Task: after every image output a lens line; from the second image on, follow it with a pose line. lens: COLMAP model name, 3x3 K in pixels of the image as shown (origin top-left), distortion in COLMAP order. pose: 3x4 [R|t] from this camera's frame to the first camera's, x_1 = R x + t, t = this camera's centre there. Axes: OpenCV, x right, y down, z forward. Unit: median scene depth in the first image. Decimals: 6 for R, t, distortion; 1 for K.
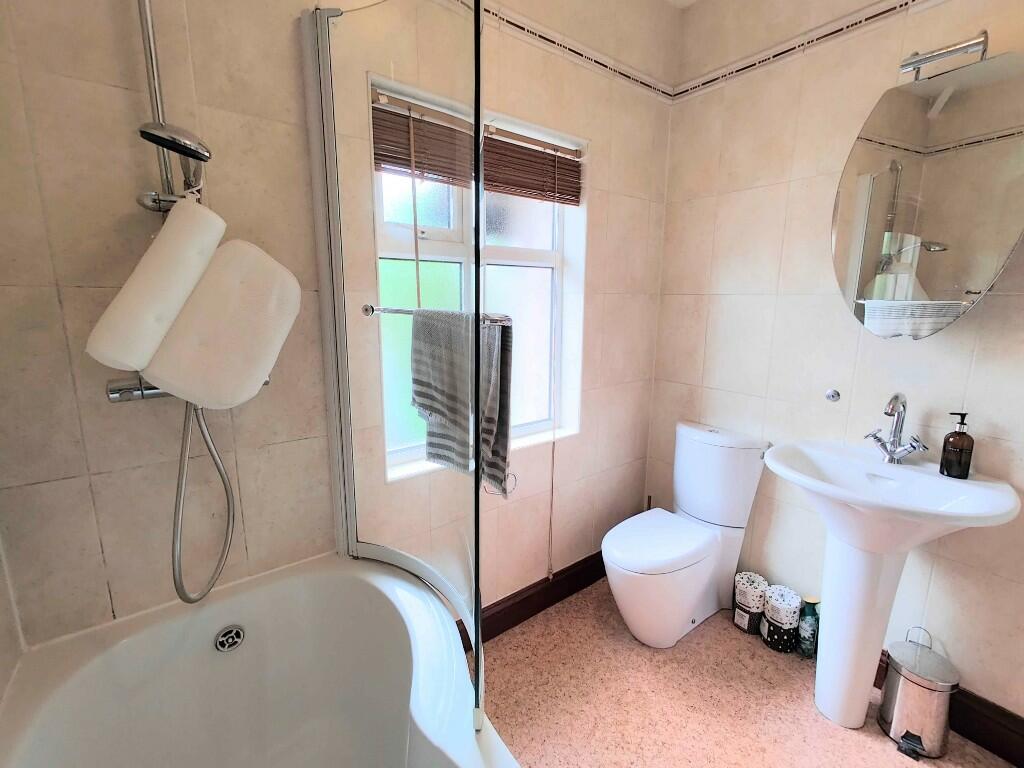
lens RADIAL K [[452.2, 0, 507.7], [0, 452.2, 382.9], [0, 0, 1]] dist [0.009499, -0.000553]
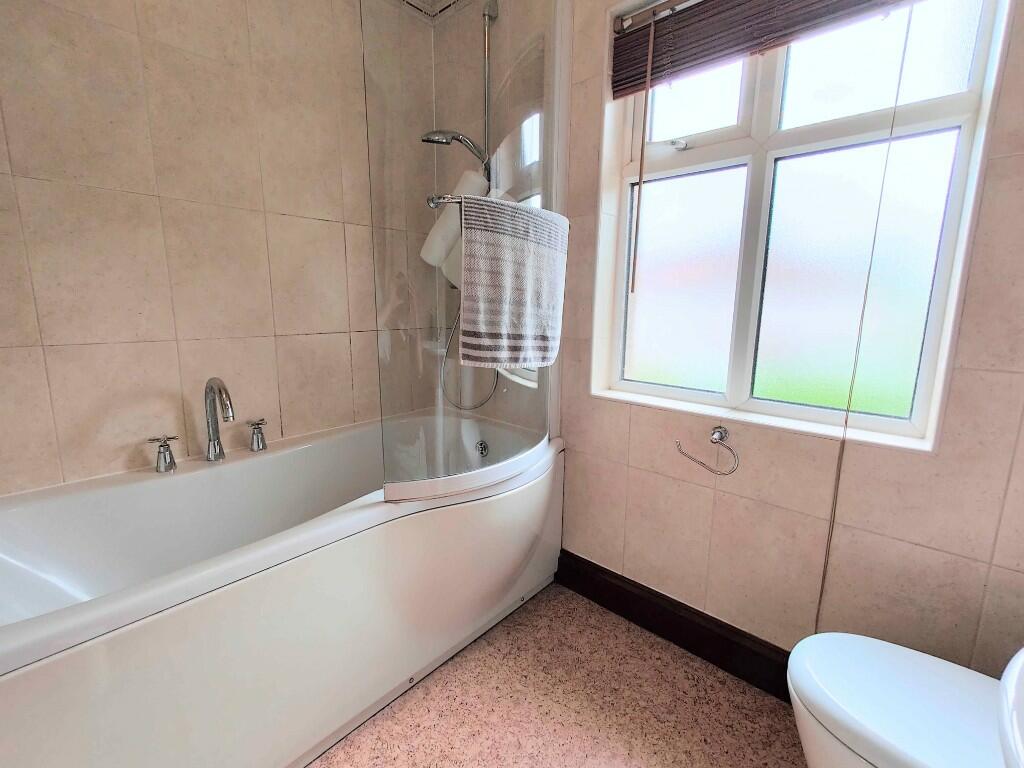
lens RADIAL K [[452.2, 0, 507.9], [0, 452.2, 384.2], [0, 0, 1]] dist [0.009499, -0.000553]
pose [[0.170844, 0.181751, -0.968390, 0.646482], [-0.185538, 0.971191, 0.149544, 0.058711], [0.967671, 0.154125, 0.199644, 0.511101]]
